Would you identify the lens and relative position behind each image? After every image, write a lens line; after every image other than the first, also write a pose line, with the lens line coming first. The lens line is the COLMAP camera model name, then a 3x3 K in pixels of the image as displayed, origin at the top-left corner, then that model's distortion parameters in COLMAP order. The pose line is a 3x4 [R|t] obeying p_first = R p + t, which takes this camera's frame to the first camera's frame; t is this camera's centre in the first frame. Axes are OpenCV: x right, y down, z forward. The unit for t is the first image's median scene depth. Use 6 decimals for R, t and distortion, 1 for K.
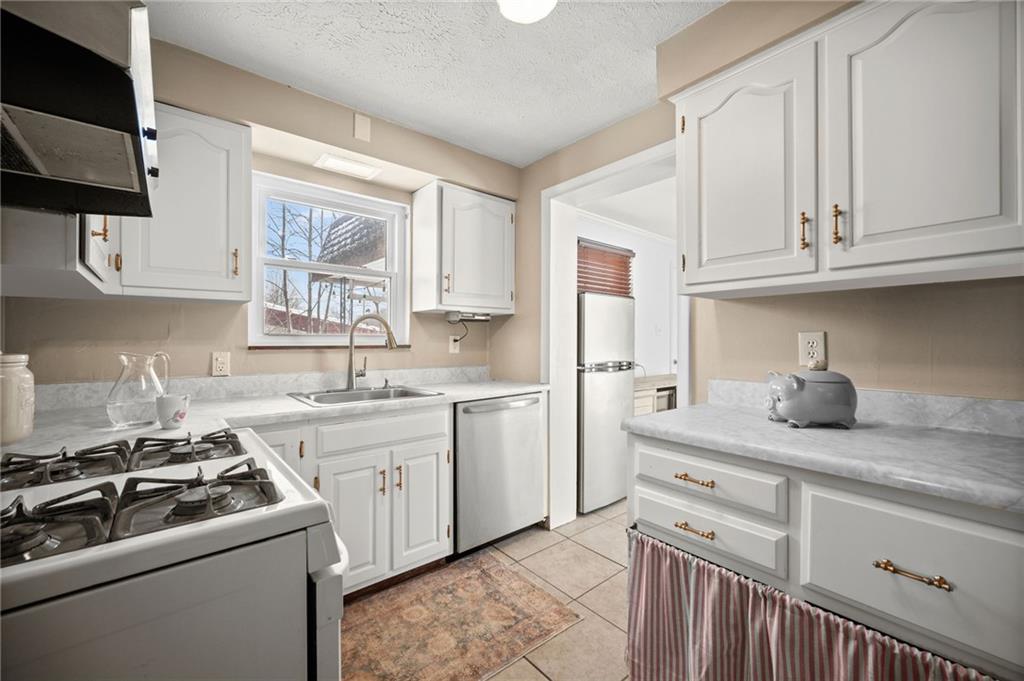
lens RADIAL K [[409.4, 0, 505.5], [0, 409.4, 336.9], [0, 0, 1]] dist [-0.002697, -0.000690]
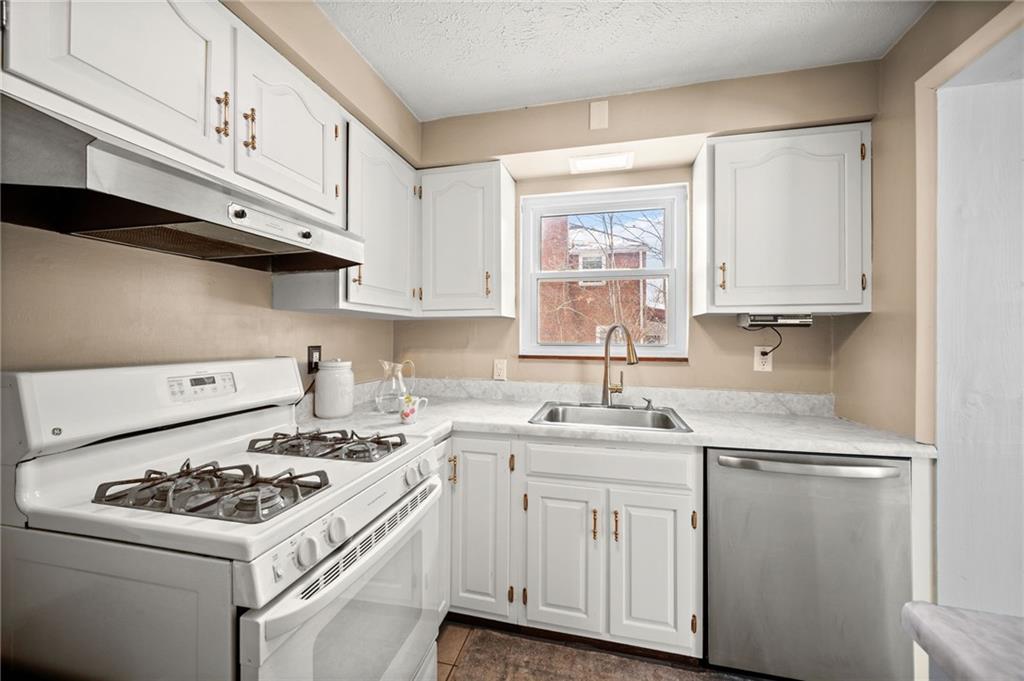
lens RADIAL K [[409.4, 0, 501.6], [0, 409.4, 332.1], [0, 0, 1]] dist [-0.002697, -0.000690]
pose [[0.590665, -0.005495, -0.806898, 0.241874], [0.001941, 0.999984, -0.005389, -0.033679], [0.806915, 0.001617, 0.590666, 0.303277]]
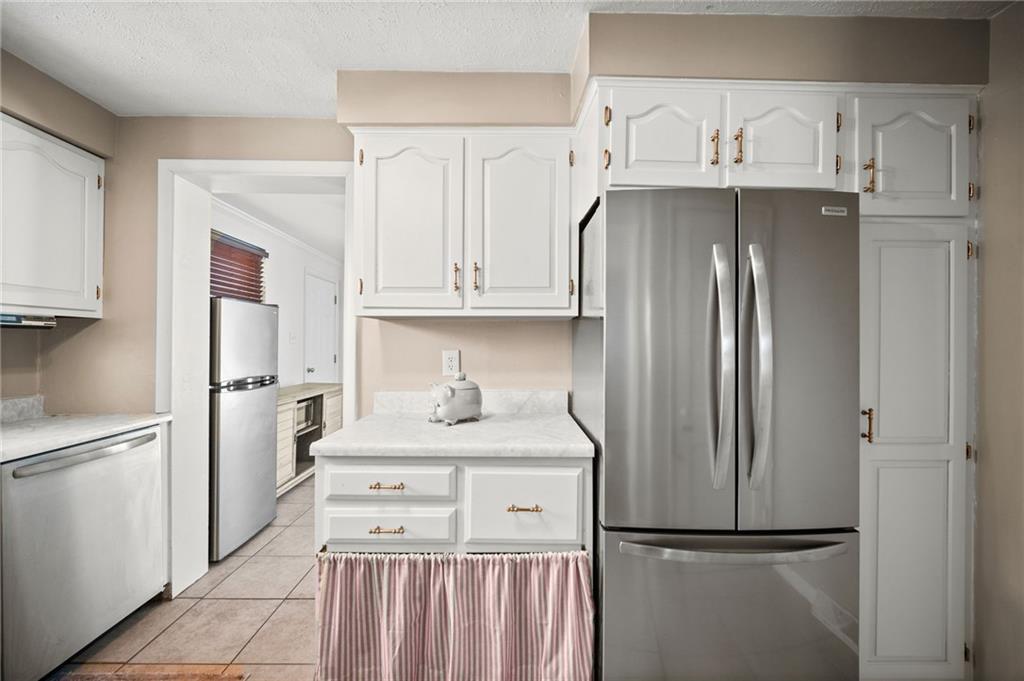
lens RADIAL K [[409.4, 0, 512.6], [0, 409.4, 342.0], [0, 0, 1]] dist [-0.002697, -0.000690]
pose [[0.623278, 0.003241, 0.781993, -0.115842], [-0.008140, 0.999964, 0.002343, -0.031072], [-0.781958, -0.007826, 0.623282, 0.013462]]
